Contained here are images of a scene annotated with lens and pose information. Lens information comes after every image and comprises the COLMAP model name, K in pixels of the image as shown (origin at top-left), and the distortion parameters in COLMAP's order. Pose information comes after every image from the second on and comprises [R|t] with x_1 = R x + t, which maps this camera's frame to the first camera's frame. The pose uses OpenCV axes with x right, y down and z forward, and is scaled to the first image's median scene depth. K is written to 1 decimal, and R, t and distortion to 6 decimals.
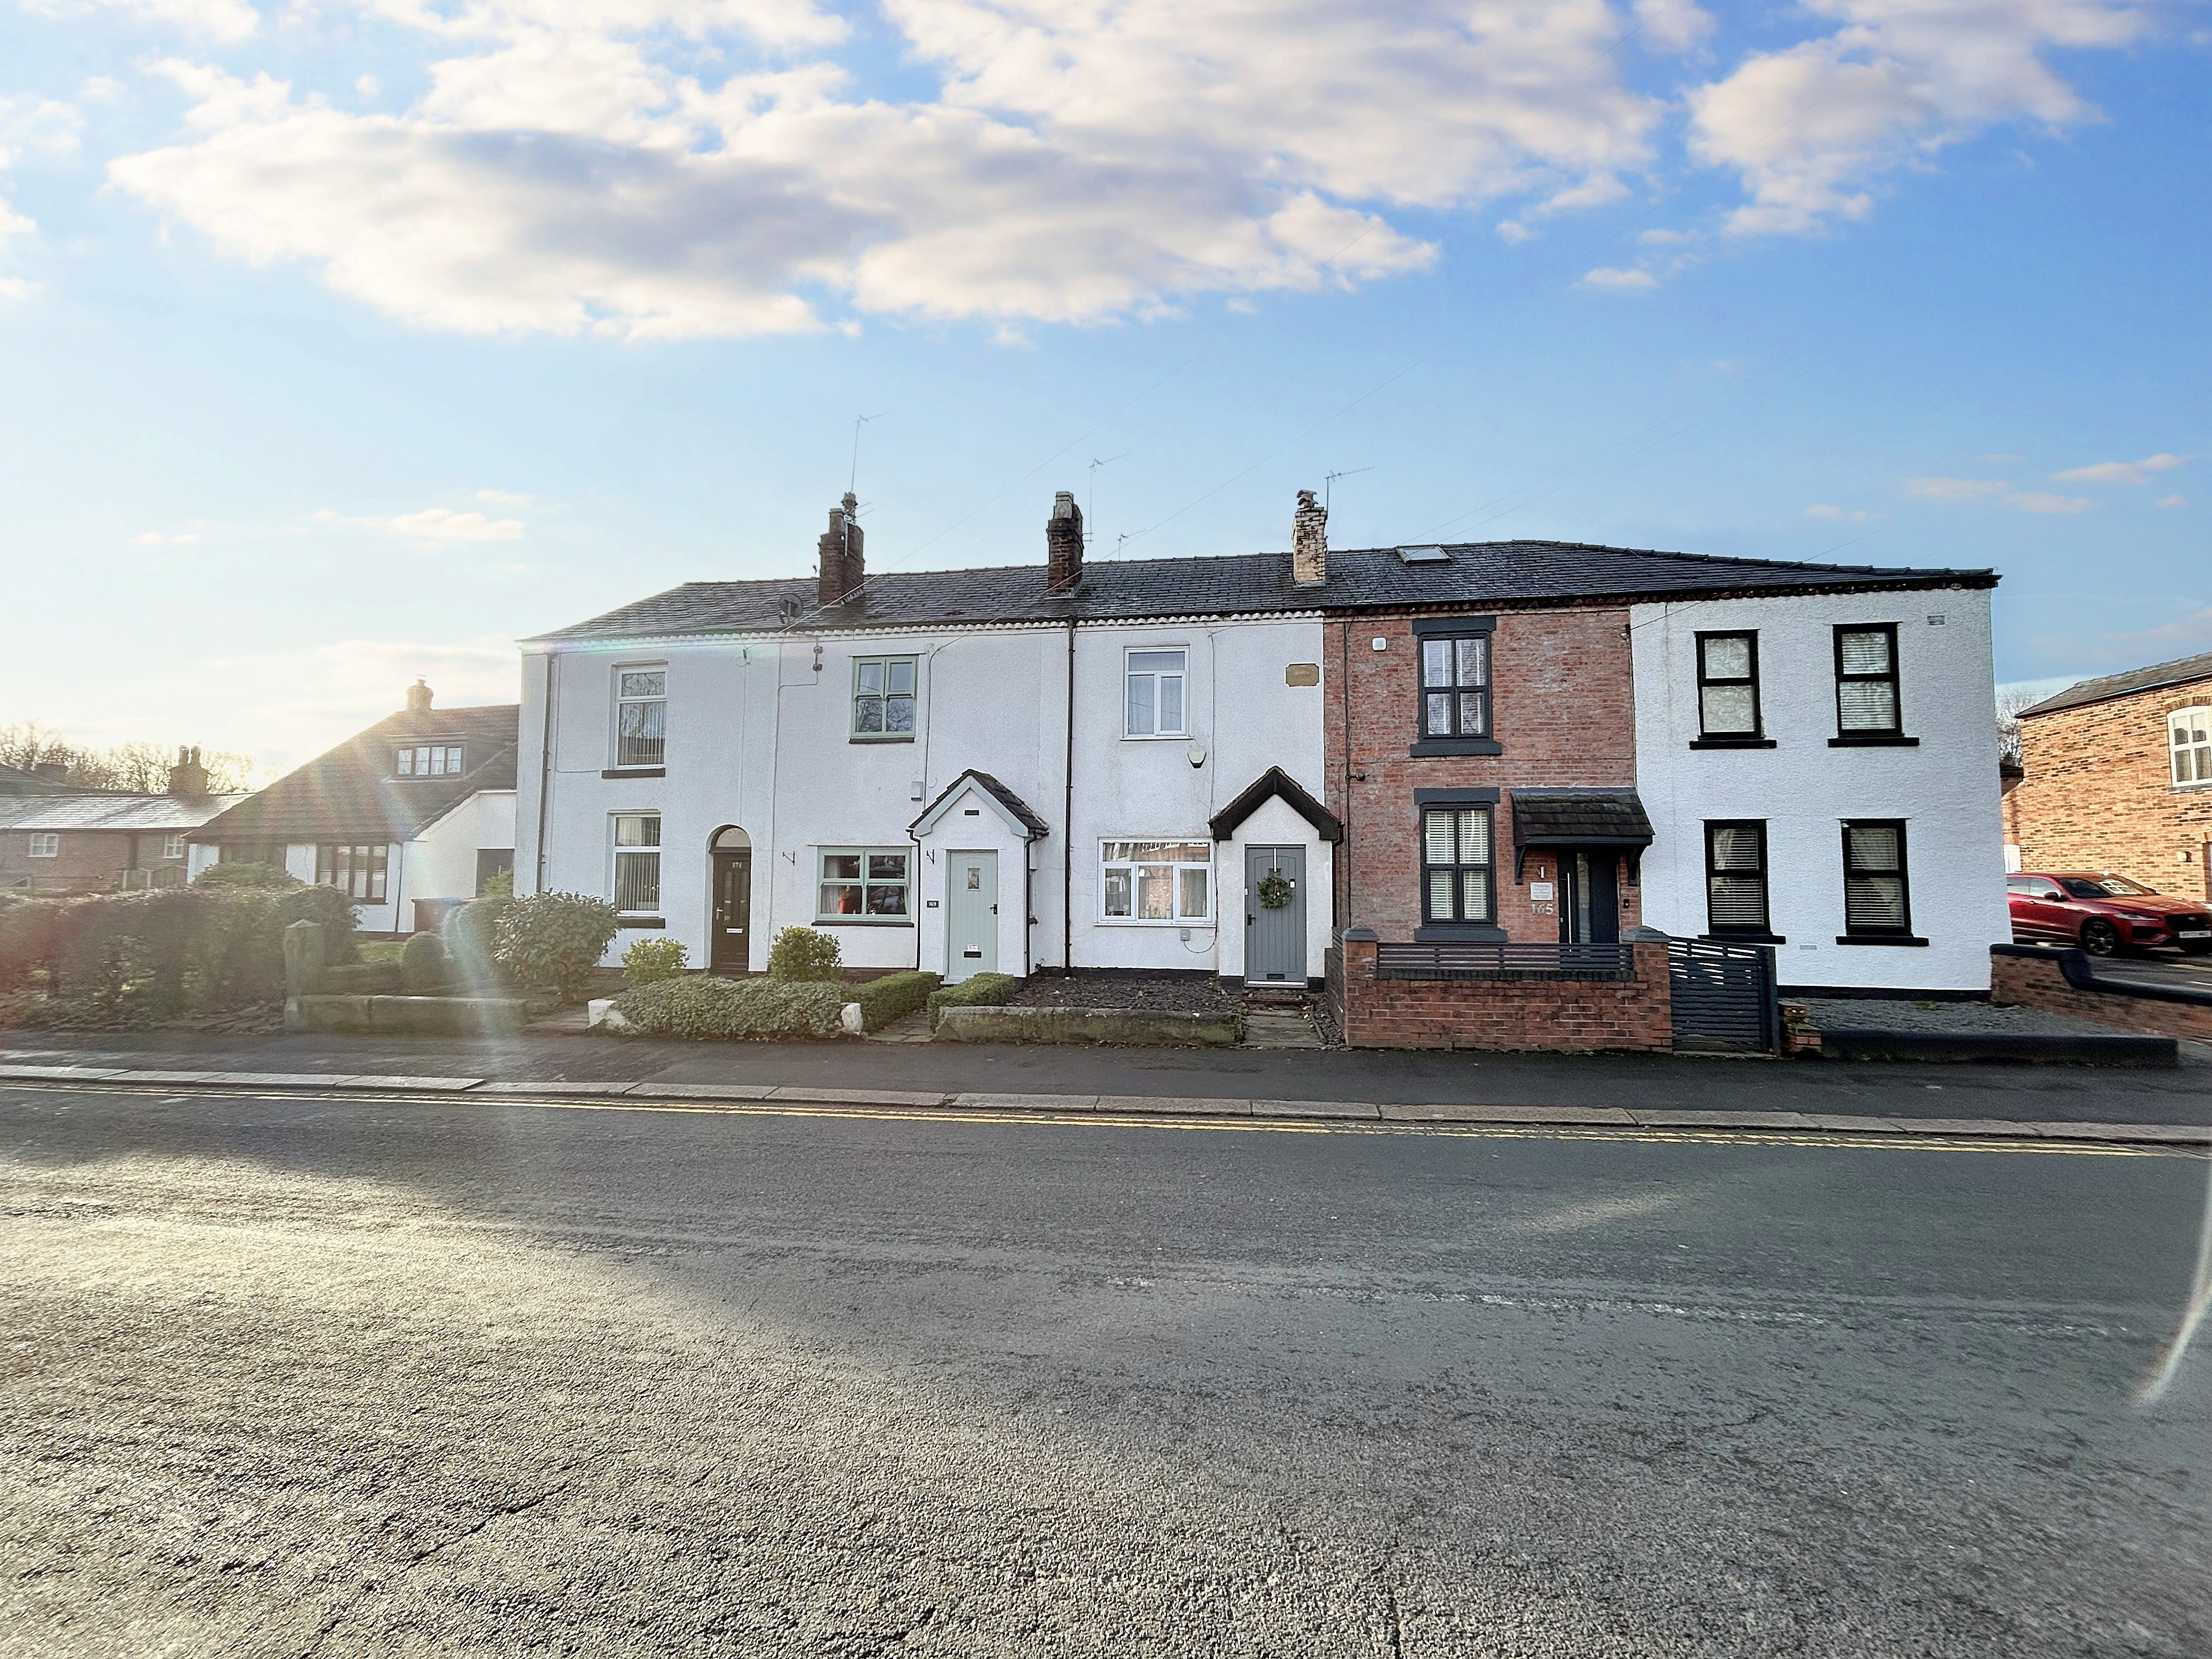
lens RADIAL K [[890.9, 0, 1107.3], [0, 890.9, 829.5], [0, 0, 1]] dist [-0.005497, 0.001680]
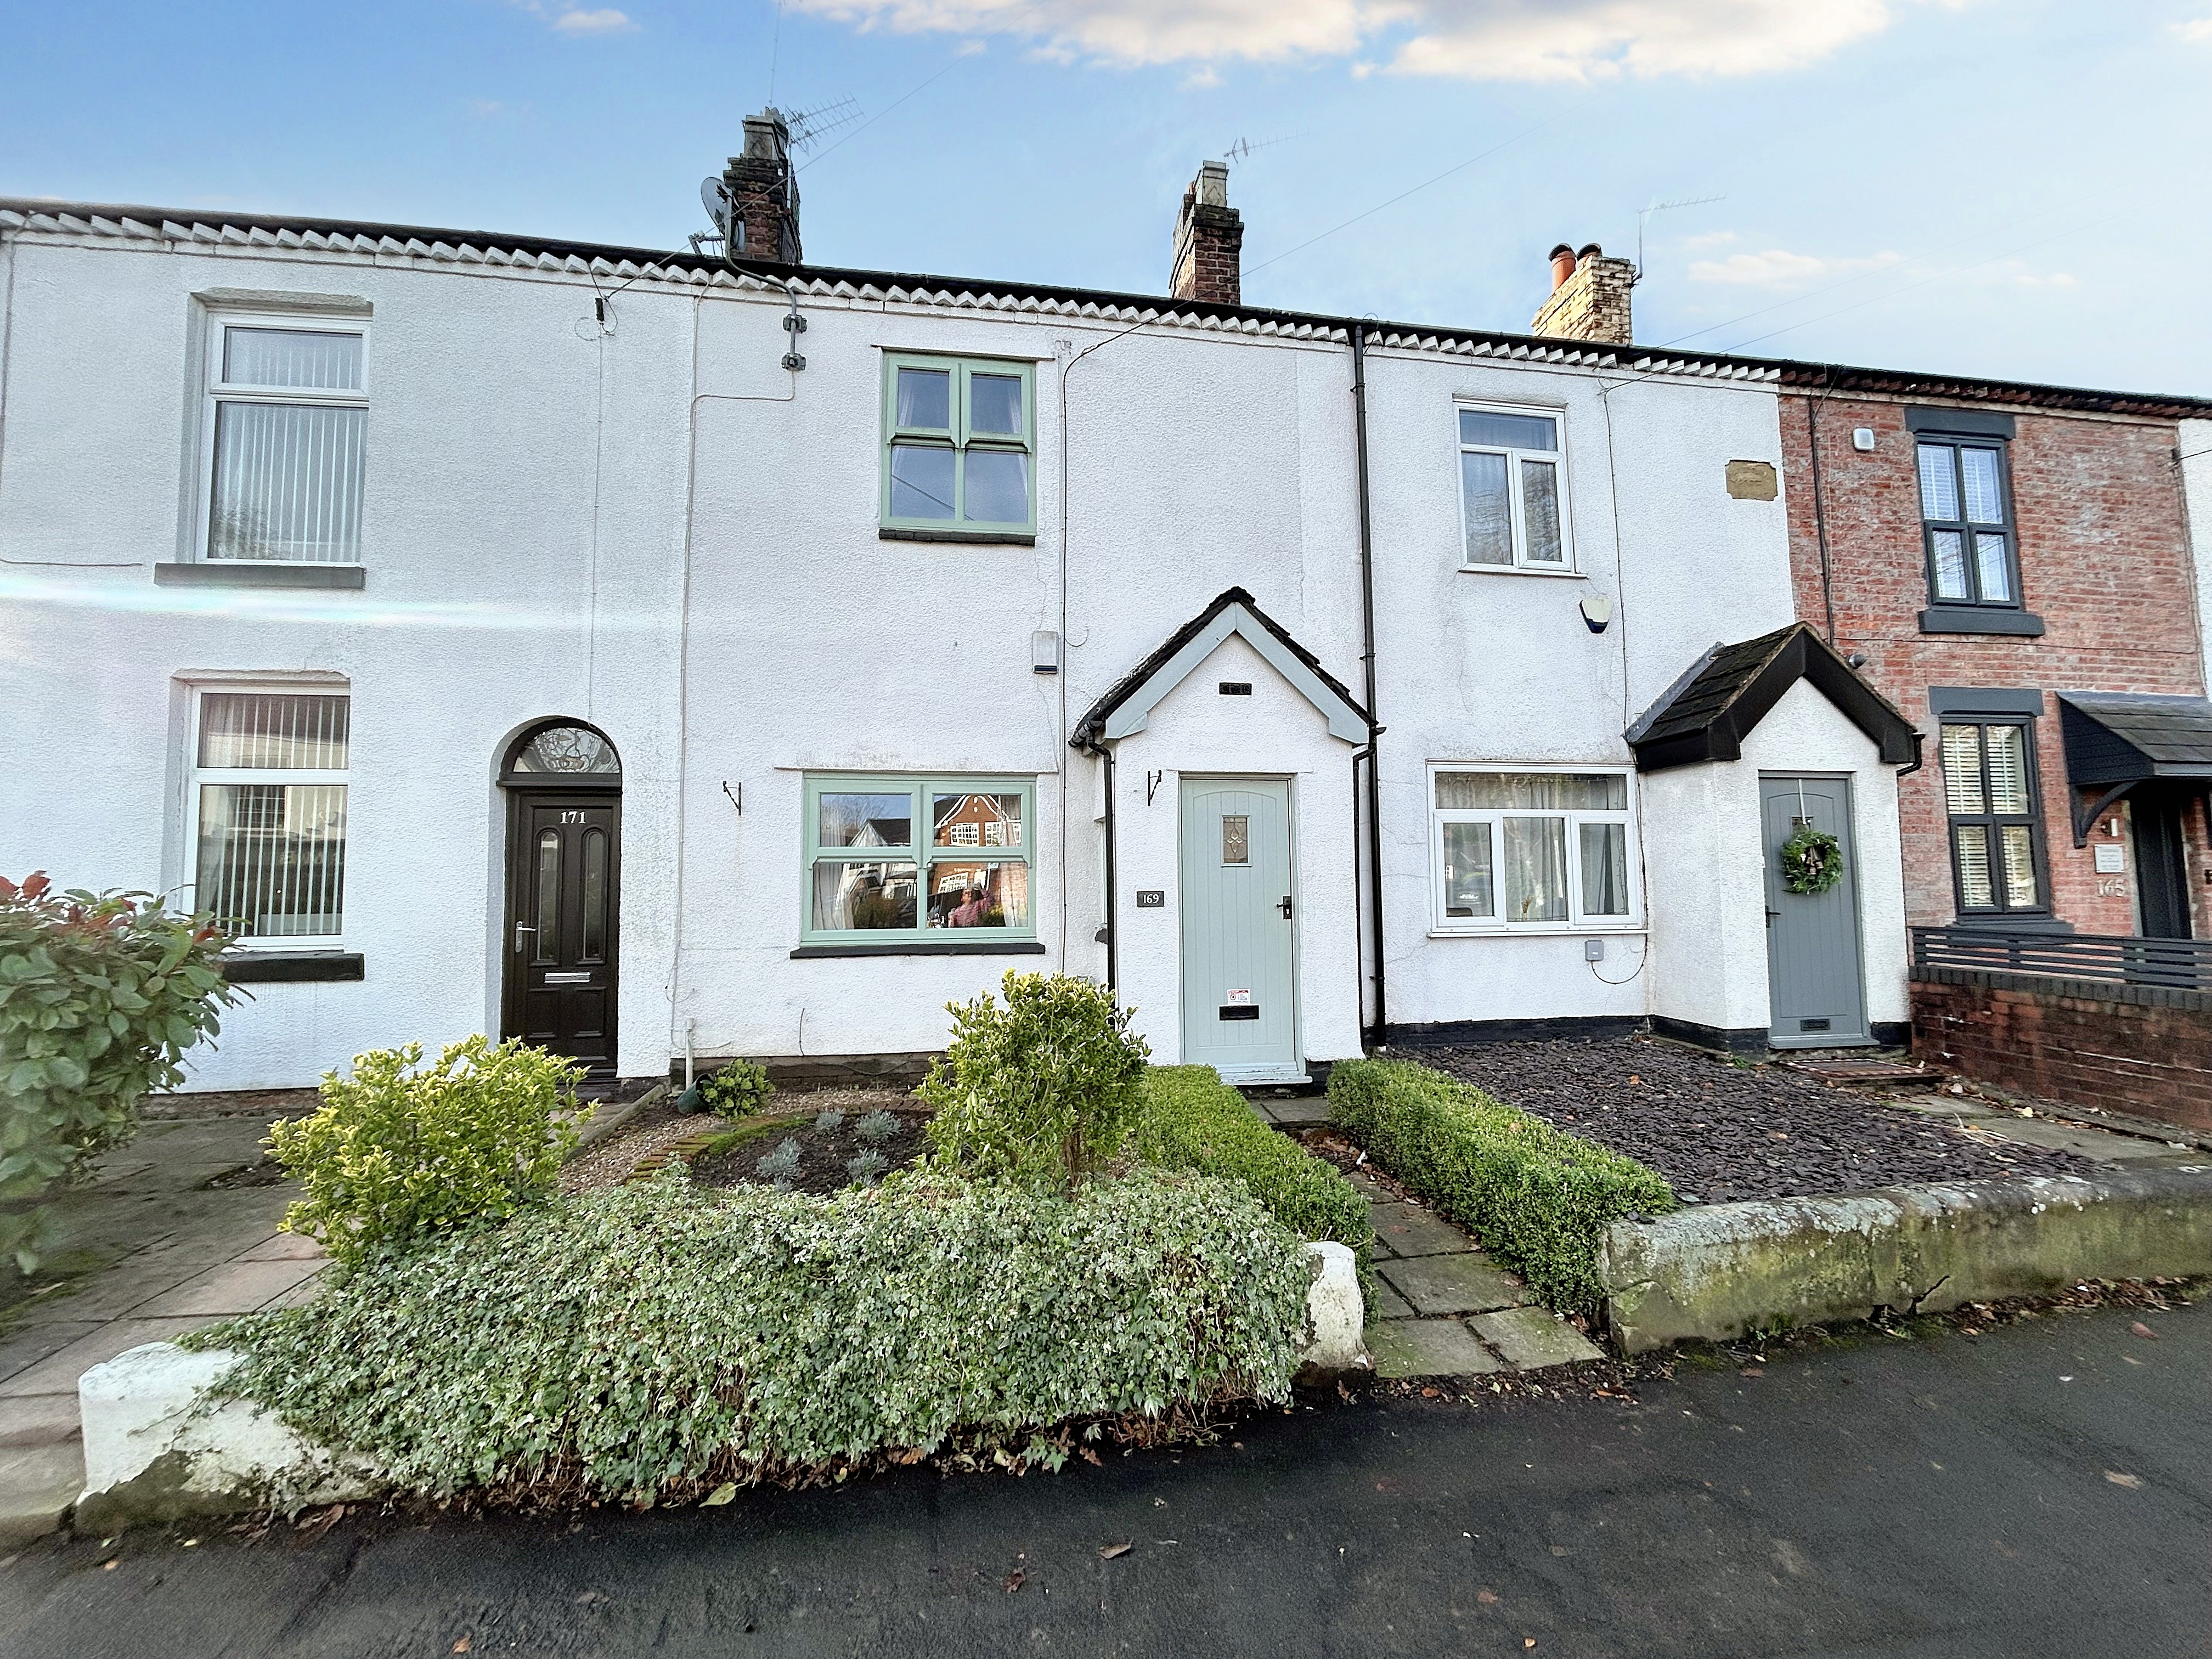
lens RADIAL K [[890.9, 0, 1105.6], [0, 890.9, 830.5], [0, 0, 1]] dist [-0.005497, 0.001680]
pose [[0.952532, 0.005564, 0.304388, -0.347157], [-0.003623, 0.999969, -0.006942, 0.054440], [-0.304417, 0.005509, 0.952523, 0.604070]]
